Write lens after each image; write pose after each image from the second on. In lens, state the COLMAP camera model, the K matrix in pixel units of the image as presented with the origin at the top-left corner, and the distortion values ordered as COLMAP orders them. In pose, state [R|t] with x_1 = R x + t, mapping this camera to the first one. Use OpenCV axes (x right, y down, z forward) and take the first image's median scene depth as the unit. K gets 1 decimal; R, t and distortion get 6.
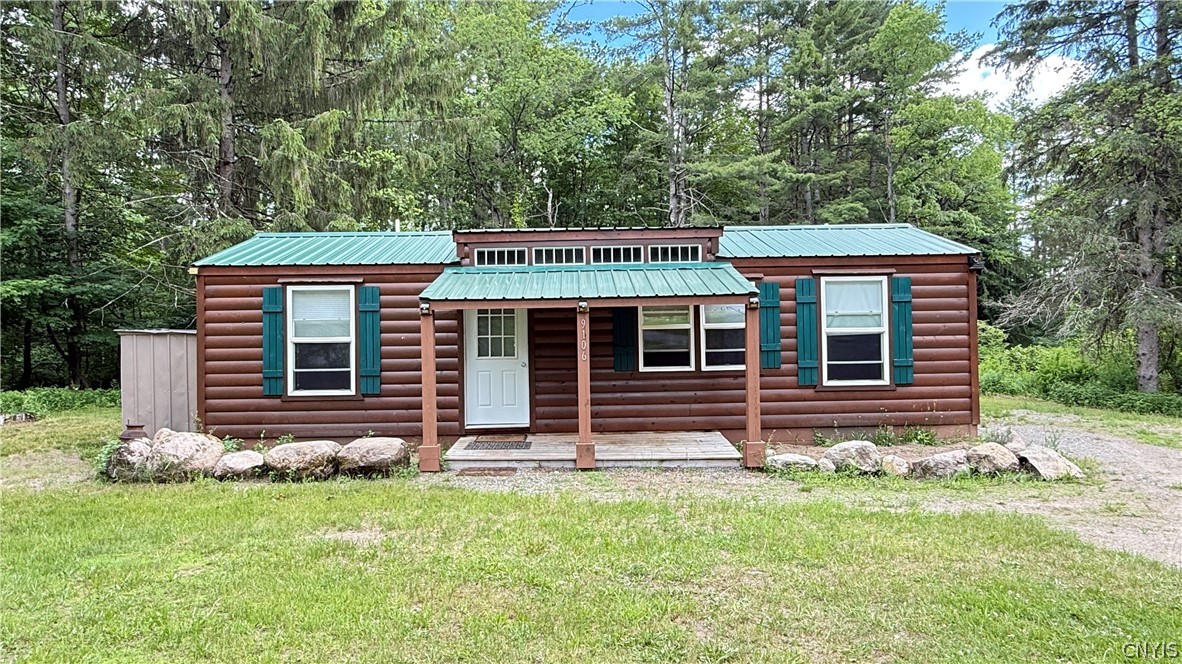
lens RADIAL K [[724.1, 0, 591.3], [0, 724.1, 295.0], [0, 0, 1]] dist [-0.001358, -0.000182]
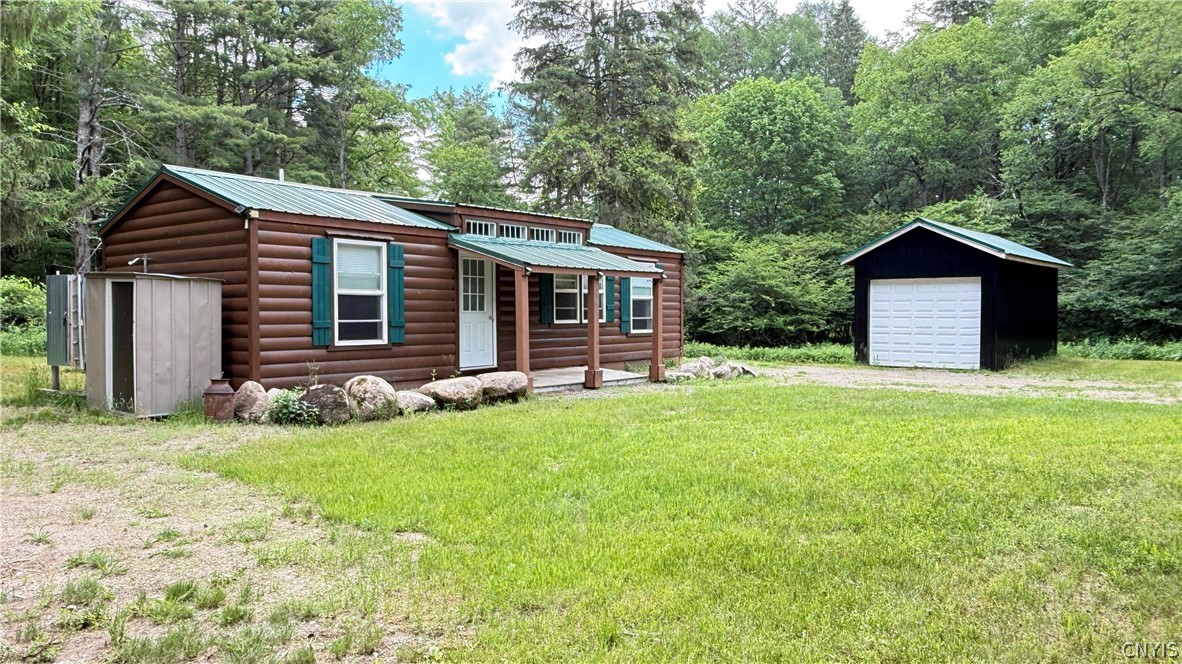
lens RADIAL K [[862.9, 0, 591.0], [0, 862.9, 332.0], [0, 0, 1]] dist [-0.002381, -0.000829]
pose [[0.595578, -0.004336, 0.803286, -1.179013], [-0.073078, 0.995546, 0.059556, 0.020282], [-0.799967, -0.094173, 0.592608, -0.015215]]
